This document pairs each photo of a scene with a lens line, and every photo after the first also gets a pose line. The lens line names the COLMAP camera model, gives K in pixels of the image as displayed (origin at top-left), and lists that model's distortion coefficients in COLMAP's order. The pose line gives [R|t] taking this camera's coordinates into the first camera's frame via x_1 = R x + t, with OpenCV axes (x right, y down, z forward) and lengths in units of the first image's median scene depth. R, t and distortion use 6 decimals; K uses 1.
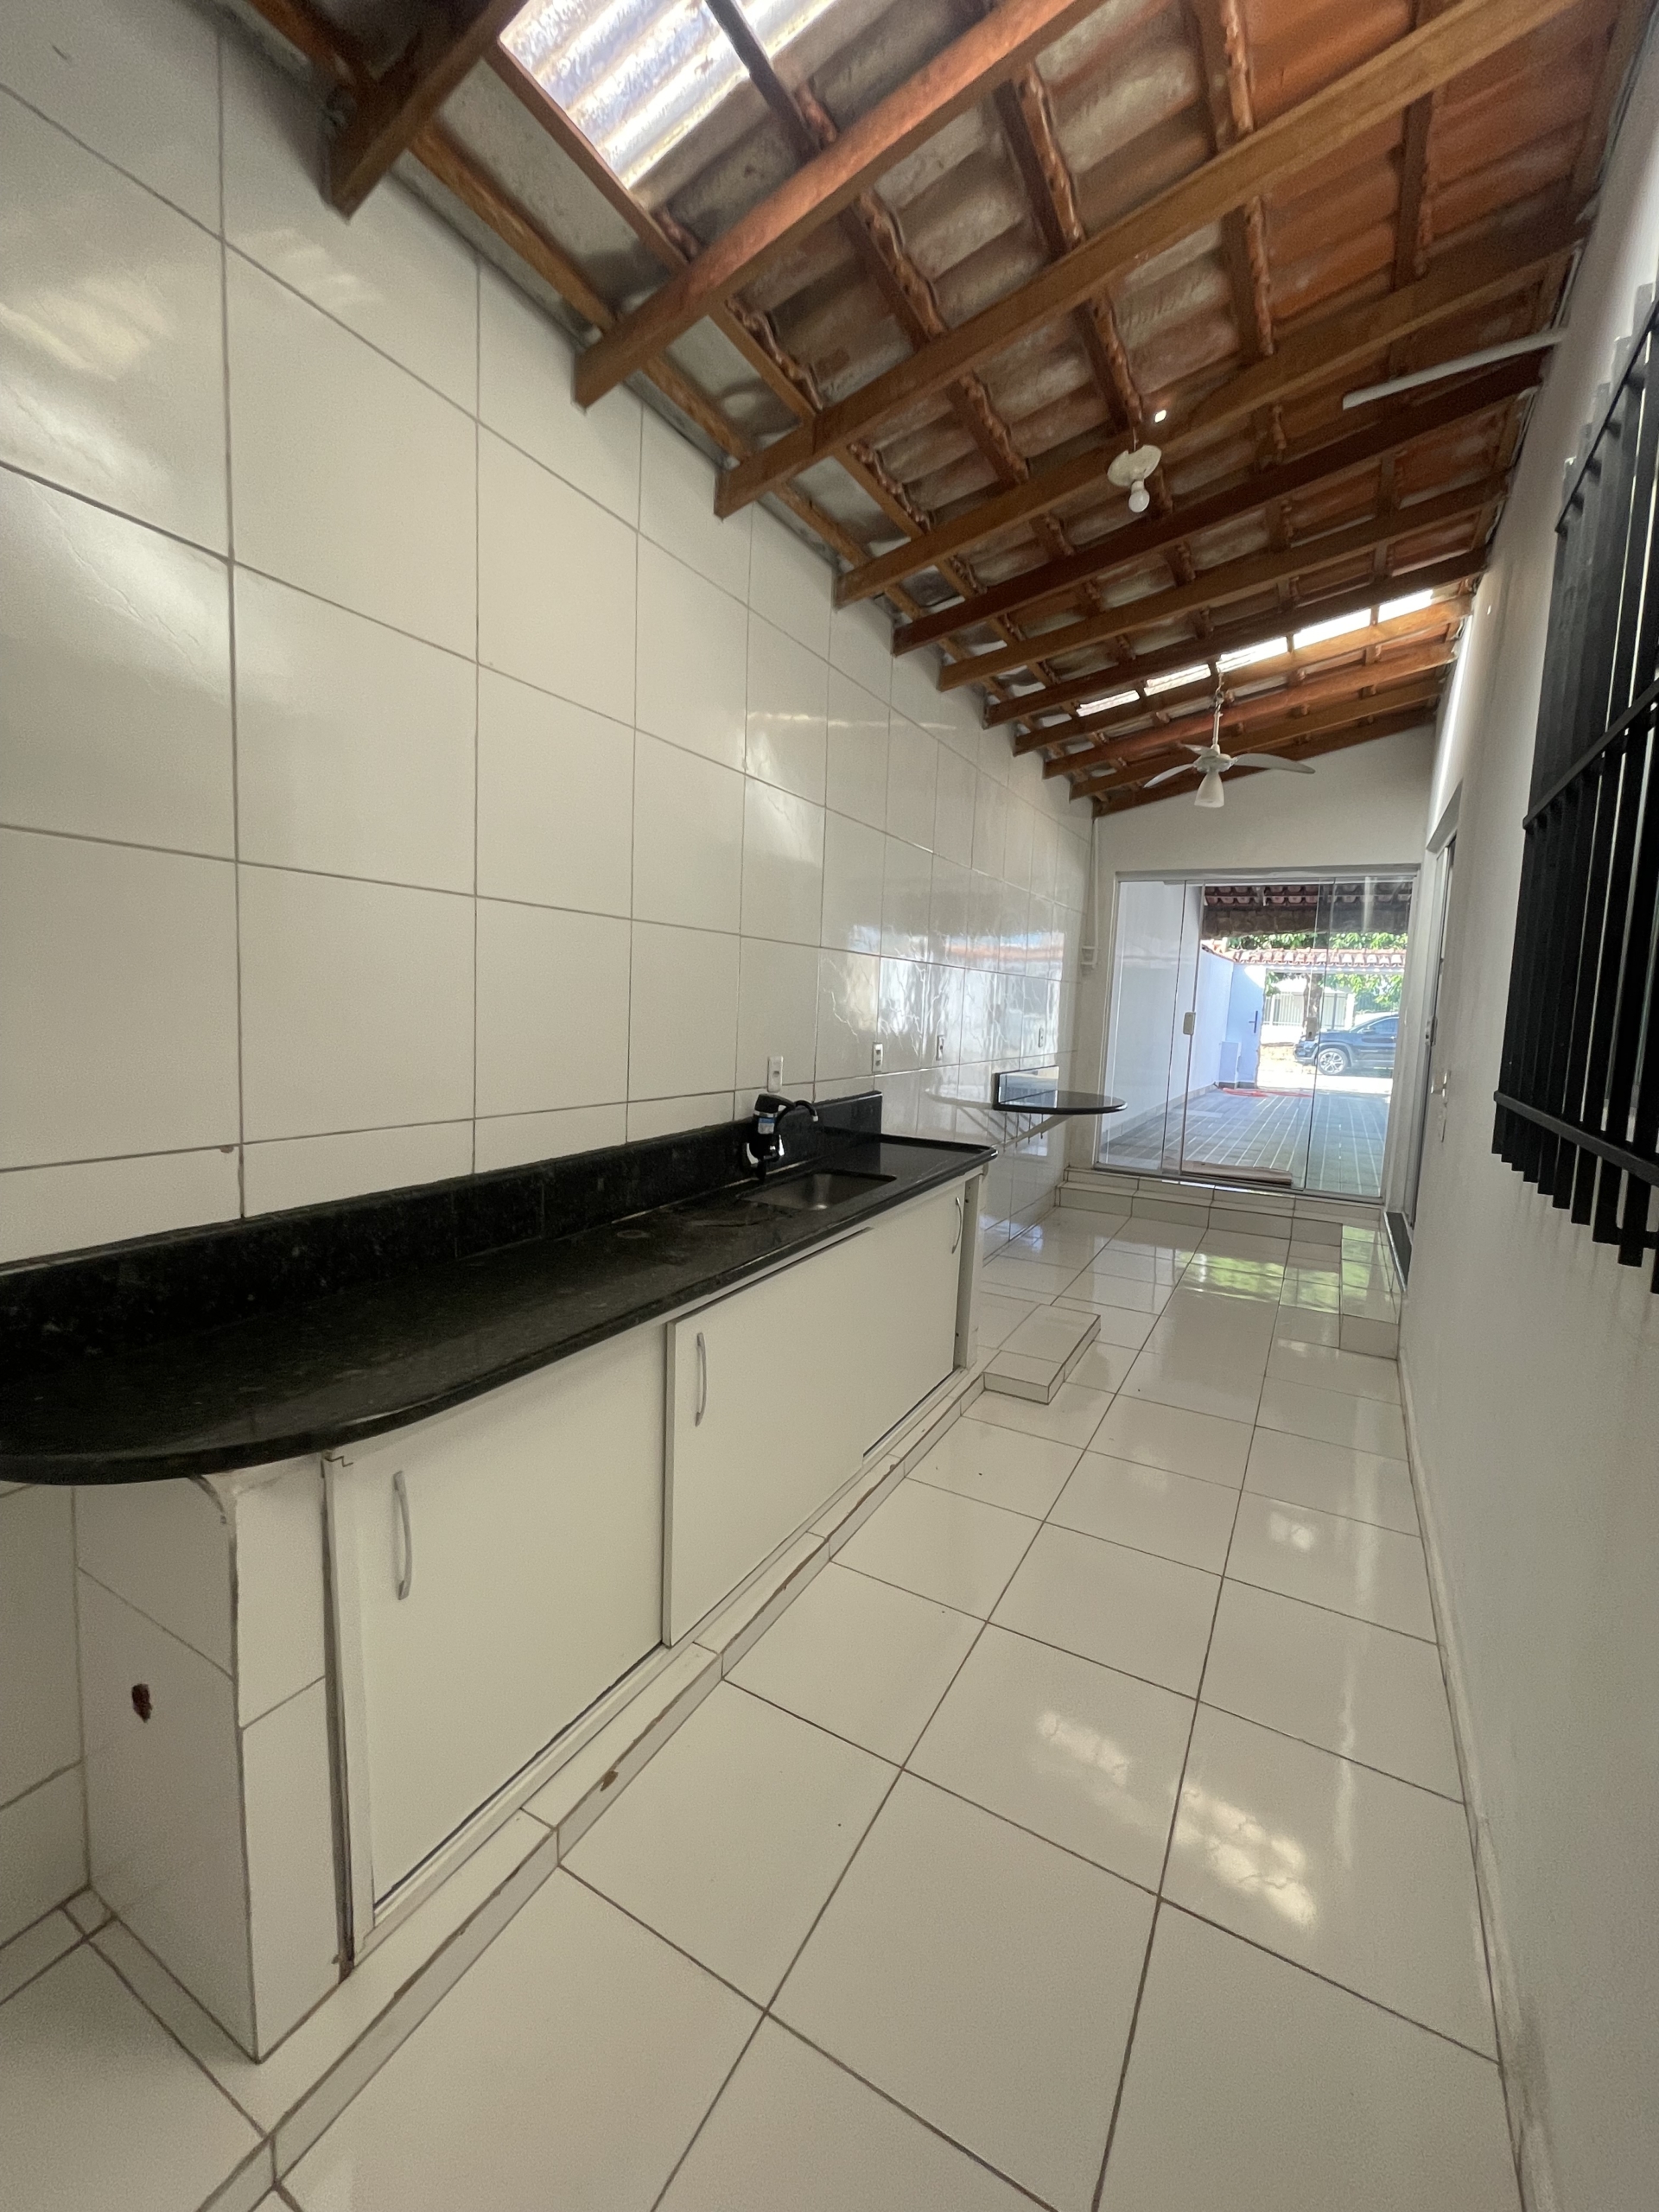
lens RADIAL K [[895.1, 0, 833.8], [0, 895.1, 1096.0], [0, 0, 1]] dist [-0.002950, 0.001510]
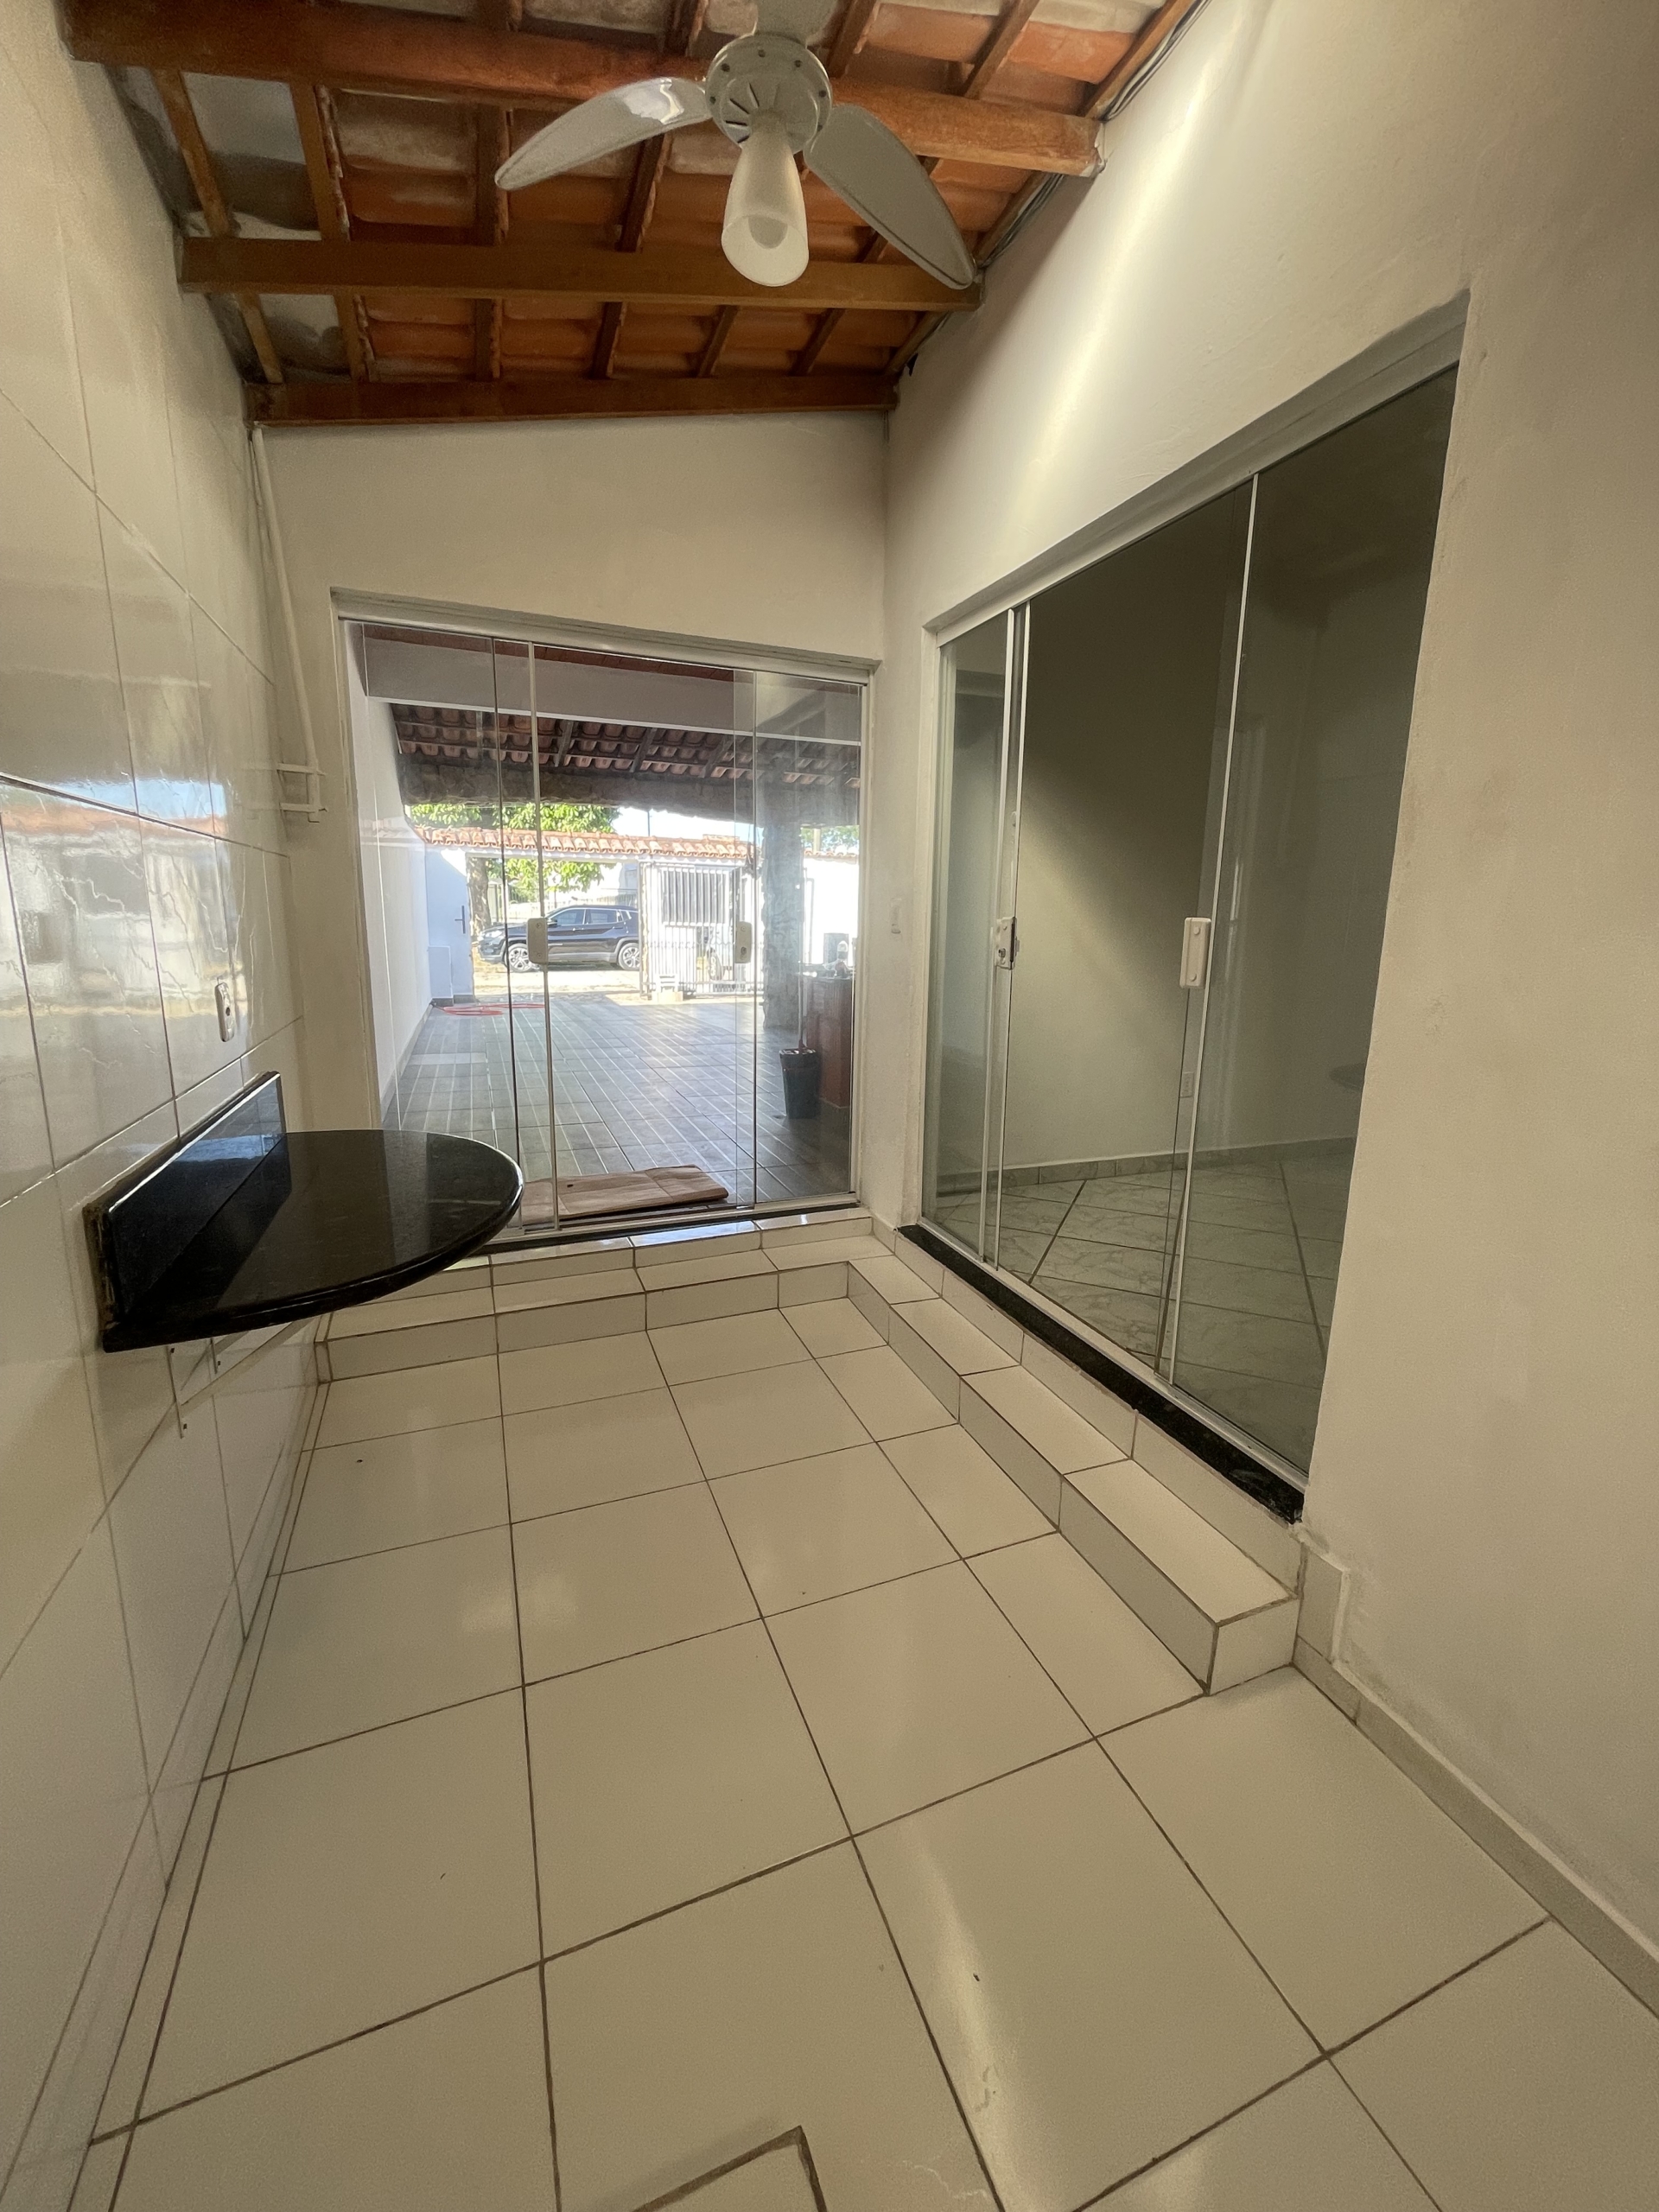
lens RADIAL K [[895.1, 0, 832.2], [0, 895.1, 1089.5], [0, 0, 1]] dist [-0.002950, 0.001510]
pose [[0.628329, -0.176165, 0.757739, 0.045818], [0.090659, 0.983968, 0.153585, -0.027353], [-0.772647, -0.027806, 0.634227, 0.242302]]
